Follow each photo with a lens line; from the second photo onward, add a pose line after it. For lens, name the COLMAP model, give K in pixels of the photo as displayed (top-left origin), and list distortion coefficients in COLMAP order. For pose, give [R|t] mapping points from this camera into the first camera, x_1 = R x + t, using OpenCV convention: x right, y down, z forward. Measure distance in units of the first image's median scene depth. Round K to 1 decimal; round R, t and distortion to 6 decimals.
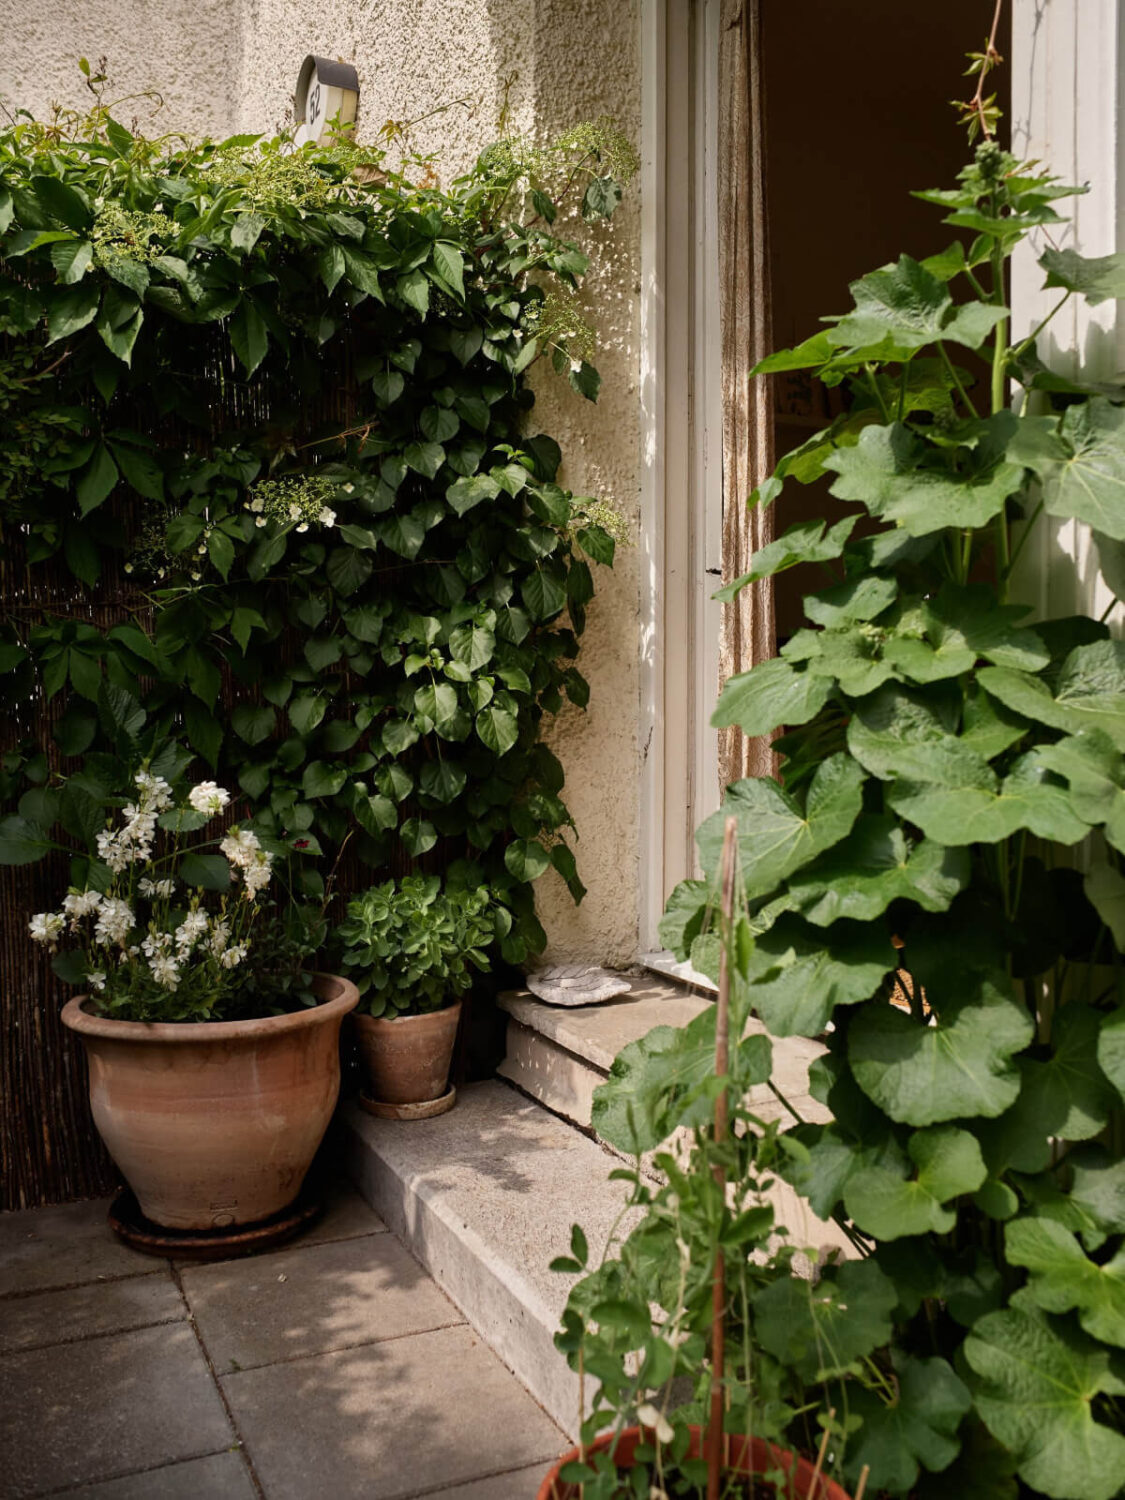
lens RADIAL K [[1320.9, 0, 553.4], [0, 1320.9, 755.6], [0, 0, 1]] dist [-0.079234, 0.085019]
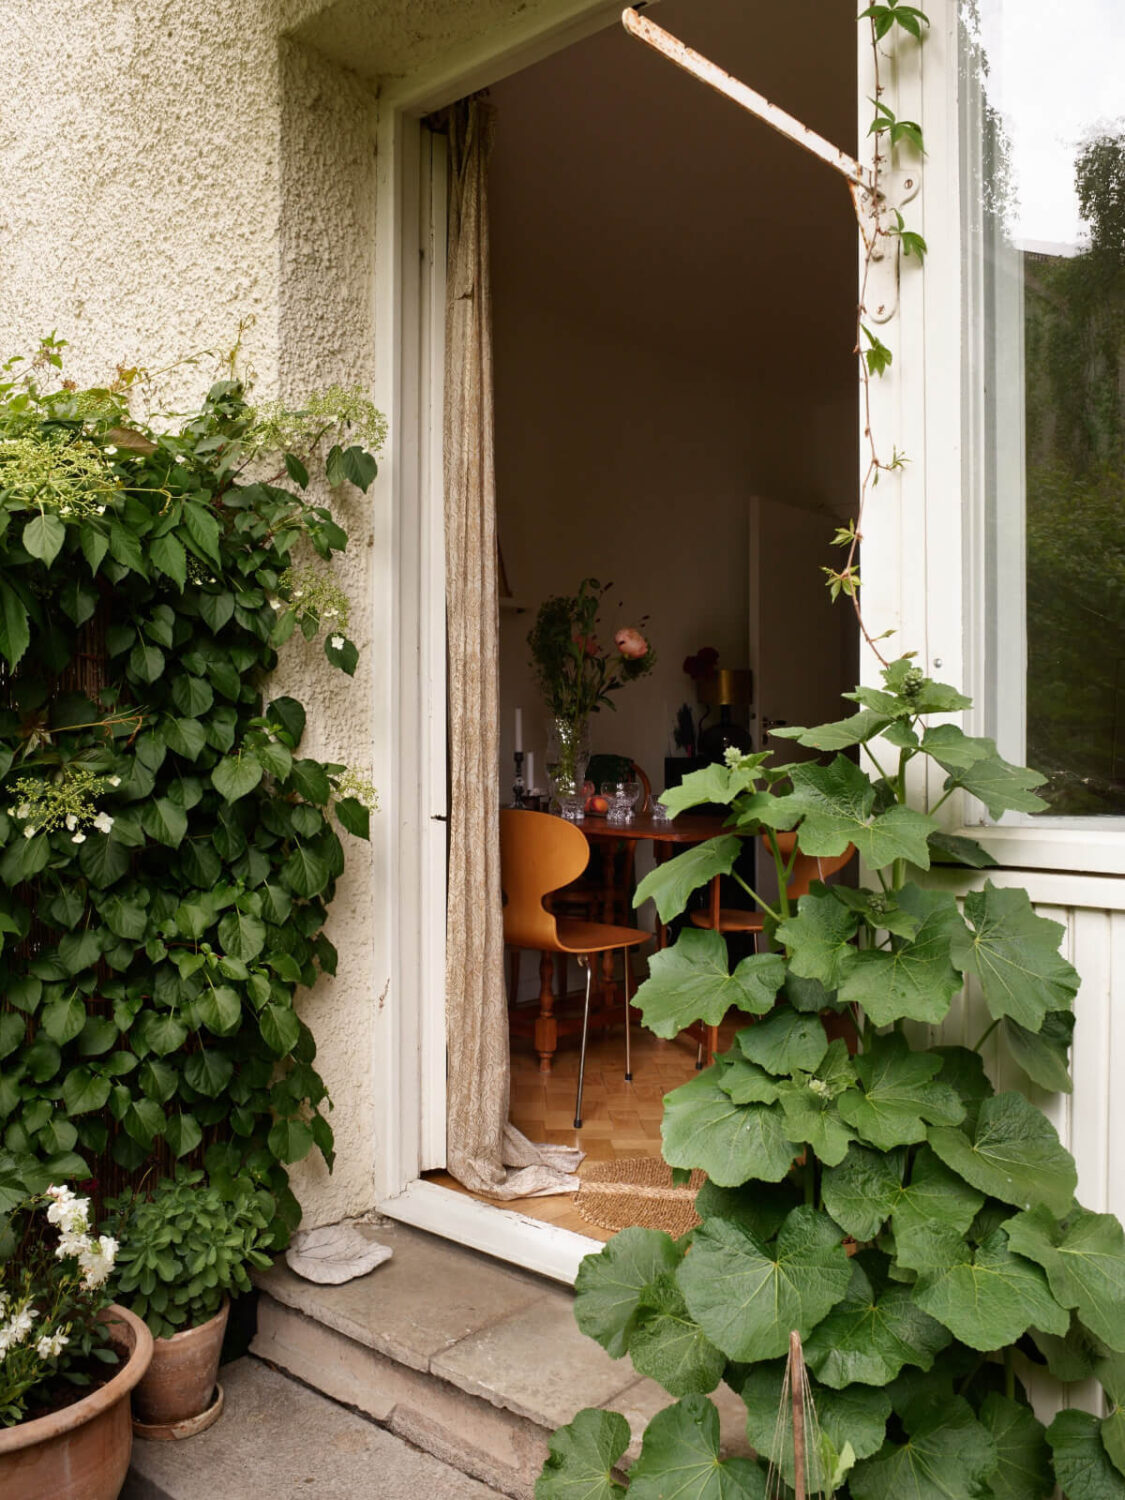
lens RADIAL K [[1320.9, 0, 560.4], [0, 1320.9, 745.3], [0, 0, 1]] dist [-0.079234, 0.085019]
pose [[0.917640, -0.004377, 0.397389, -0.225322], [0.011180, 0.999828, -0.014805, -0.202505], [-0.397256, 0.018029, 0.917531, 0.017225]]
